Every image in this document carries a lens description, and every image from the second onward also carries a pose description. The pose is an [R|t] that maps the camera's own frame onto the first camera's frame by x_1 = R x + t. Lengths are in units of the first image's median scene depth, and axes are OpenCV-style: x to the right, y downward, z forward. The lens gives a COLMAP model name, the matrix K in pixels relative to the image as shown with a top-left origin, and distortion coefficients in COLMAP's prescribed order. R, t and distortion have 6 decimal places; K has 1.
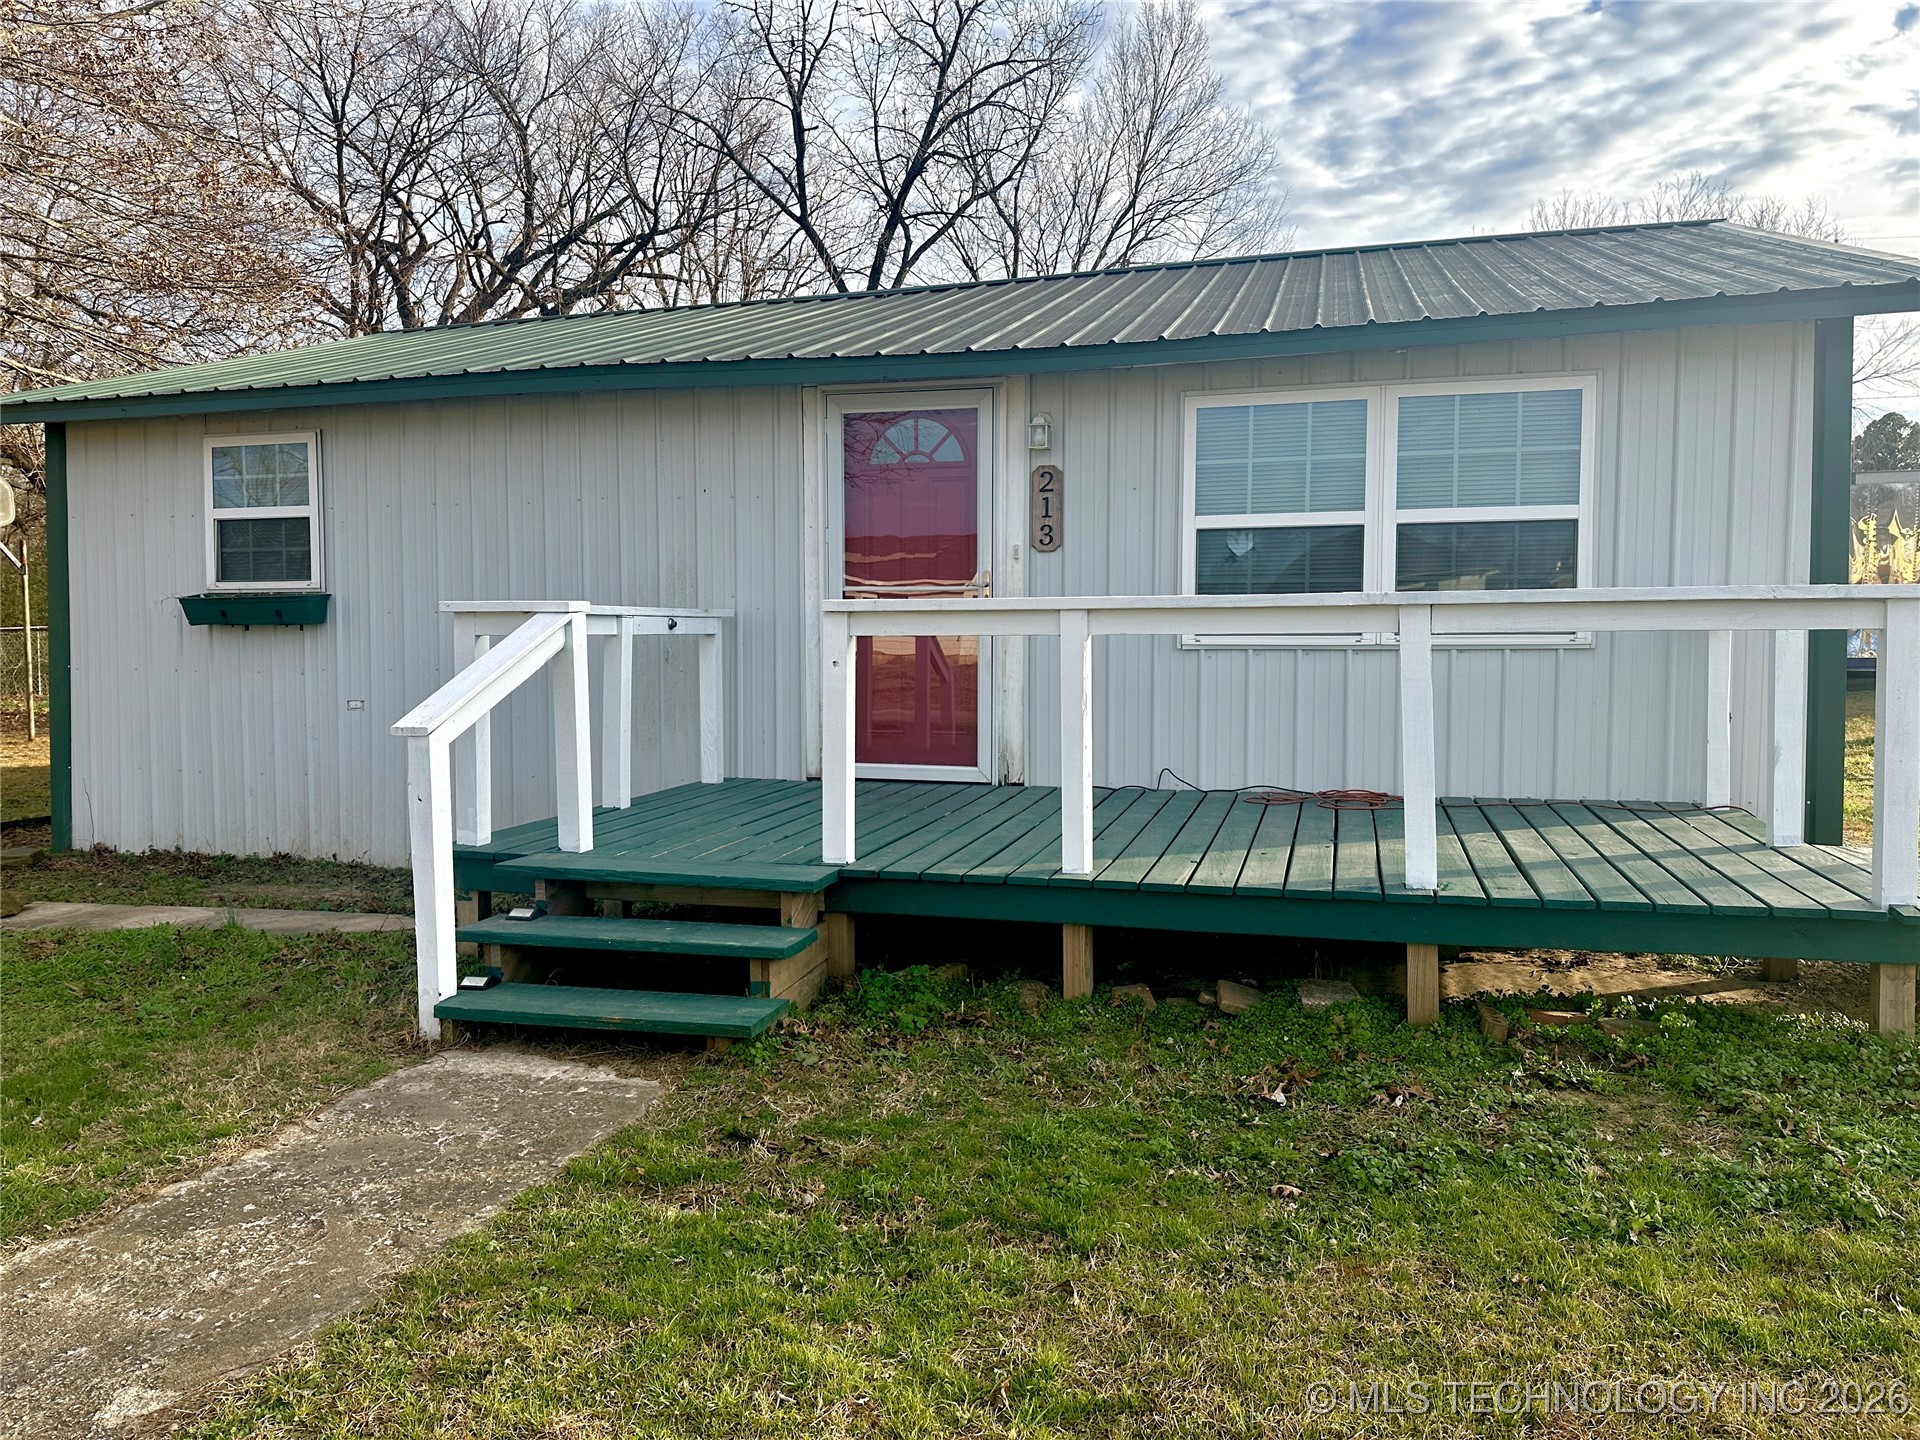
lens RADIAL K [[1342.6, 0, 954.8], [0, 1342.6, 713.0], [0, 0, 1]] dist [0.050184, -0.058844]
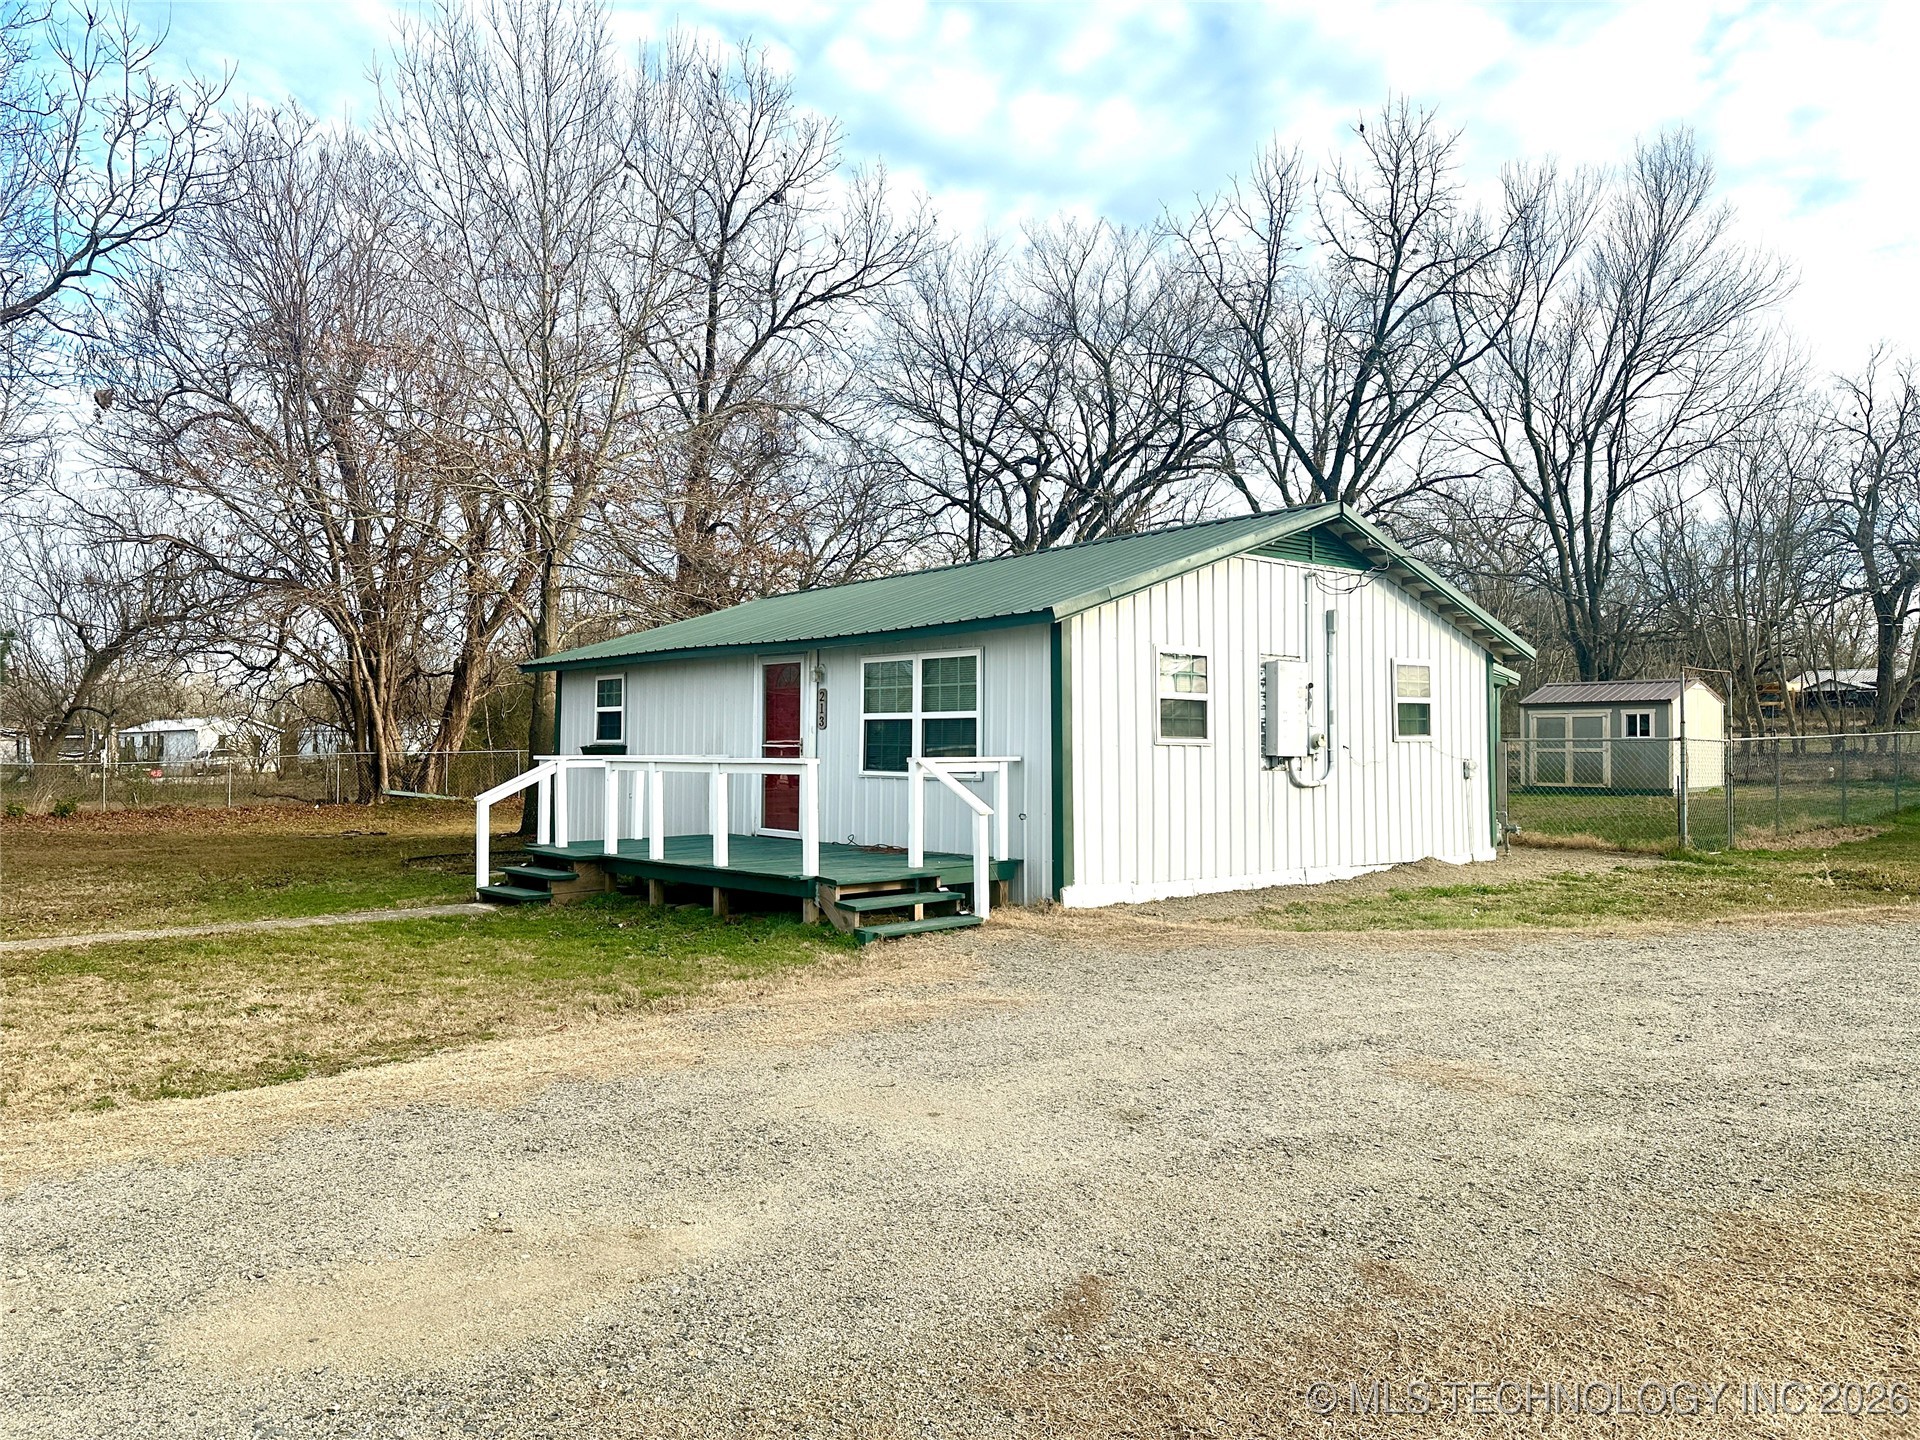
lens RADIAL K [[1342.6, 0, 963.8], [0, 1342.6, 722.2], [0, 0, 1]] dist [0.050184, -0.058844]
pose [[0.842905, -0.004076, -0.538047, 1.418636], [-0.039117, 0.996861, -0.068832, 0.004211], [0.536639, 0.079066, 0.840099, -0.661439]]
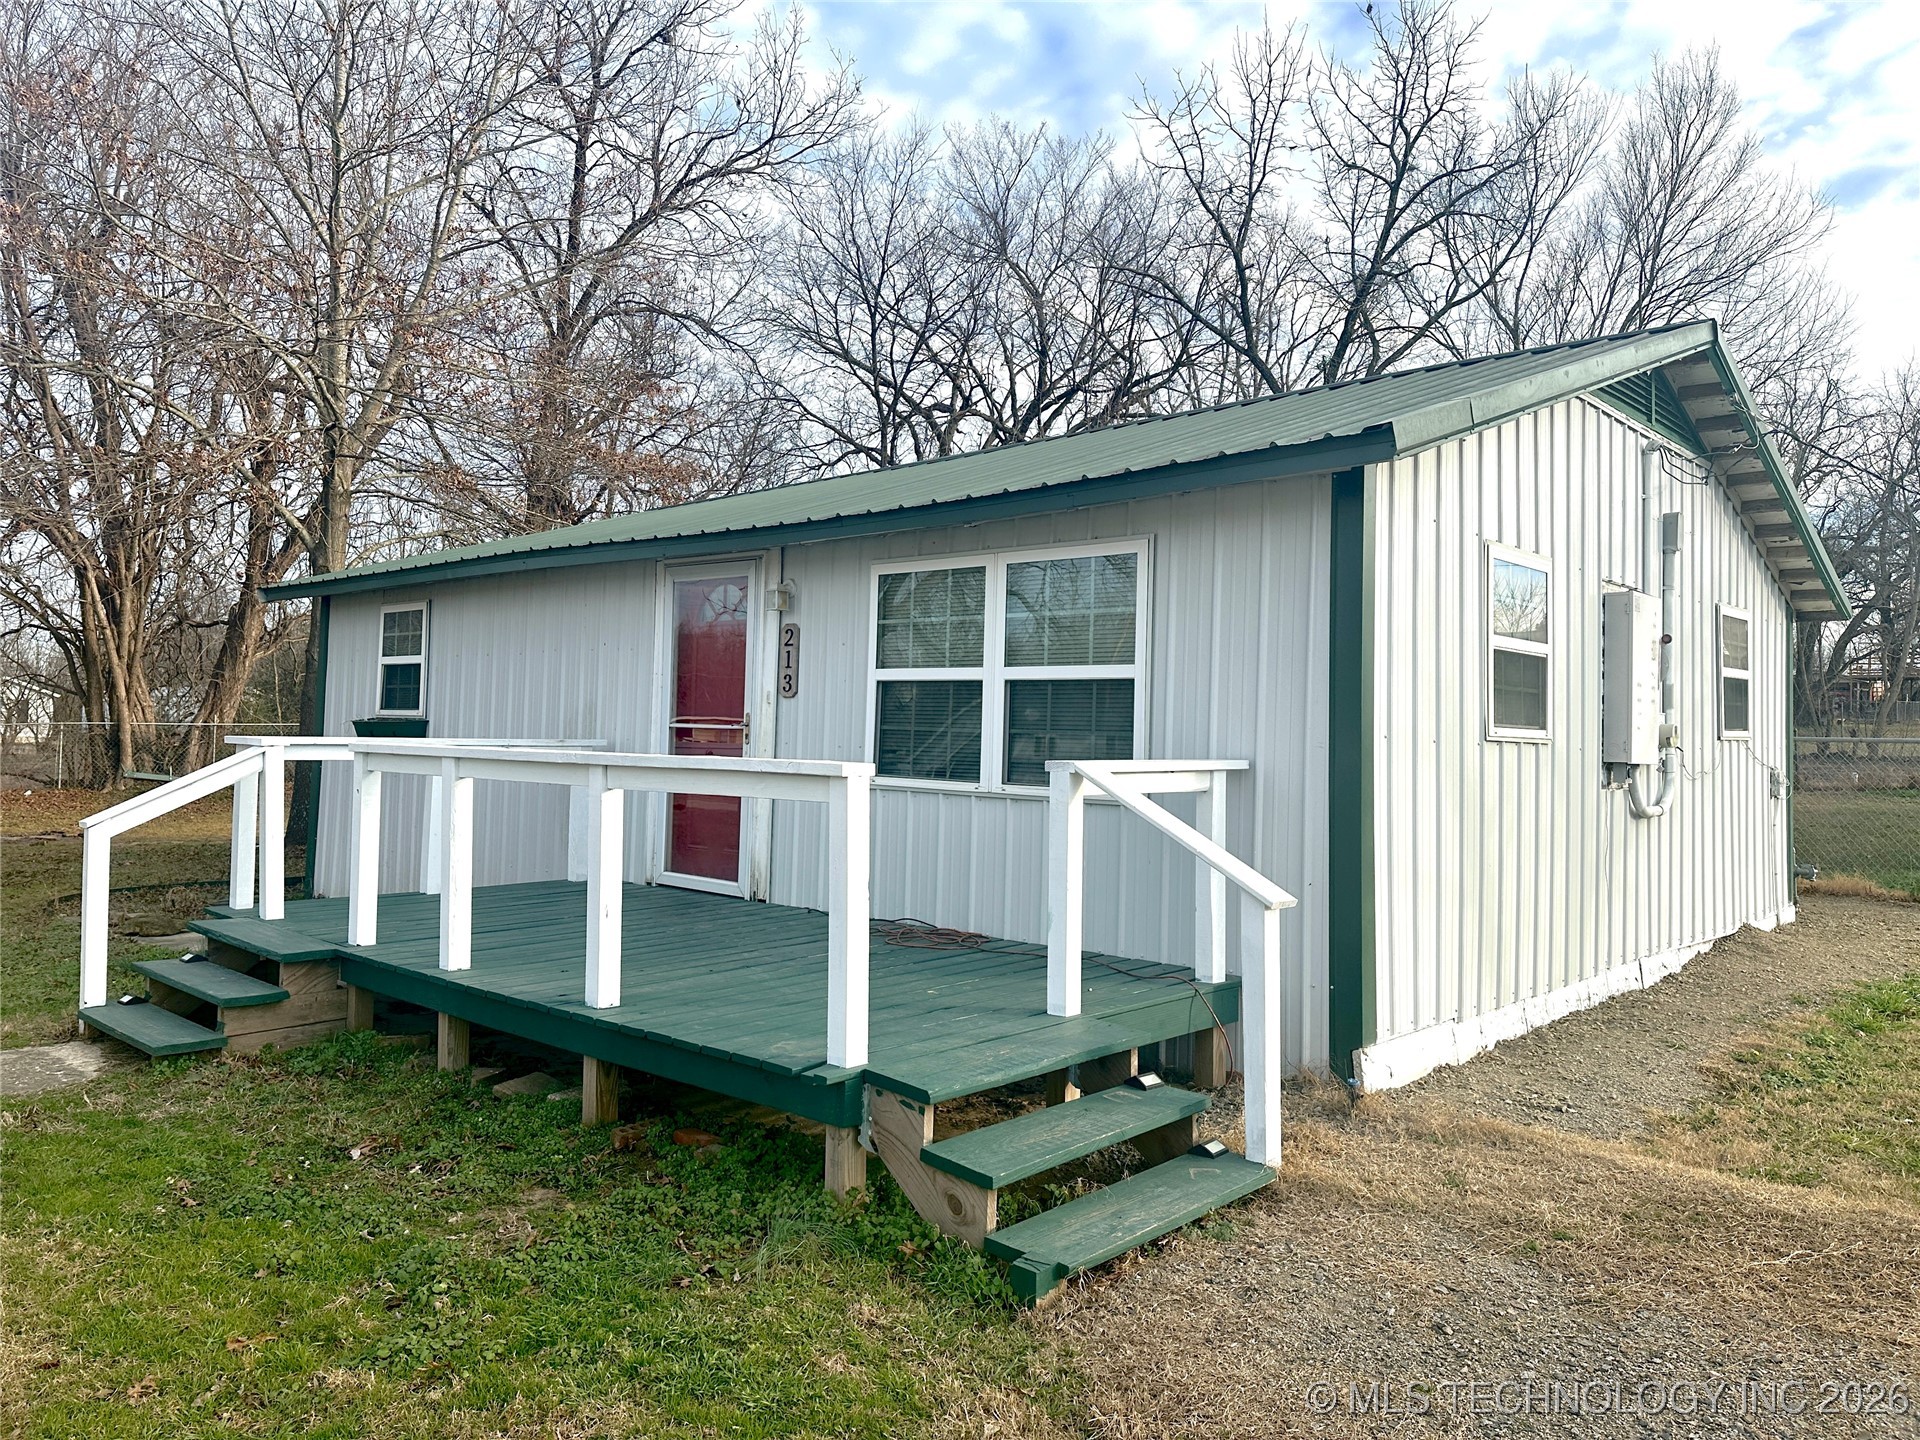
lens RADIAL K [[1342.6, 0, 968.7], [0, 1342.6, 701.3], [0, 0, 1]] dist [0.050184, -0.058844]
pose [[0.896045, 0.013780, -0.443749, 0.733827], [-0.053237, 0.995641, -0.076580, -0.039019], [0.440760, 0.092243, 0.892873, 0.045763]]
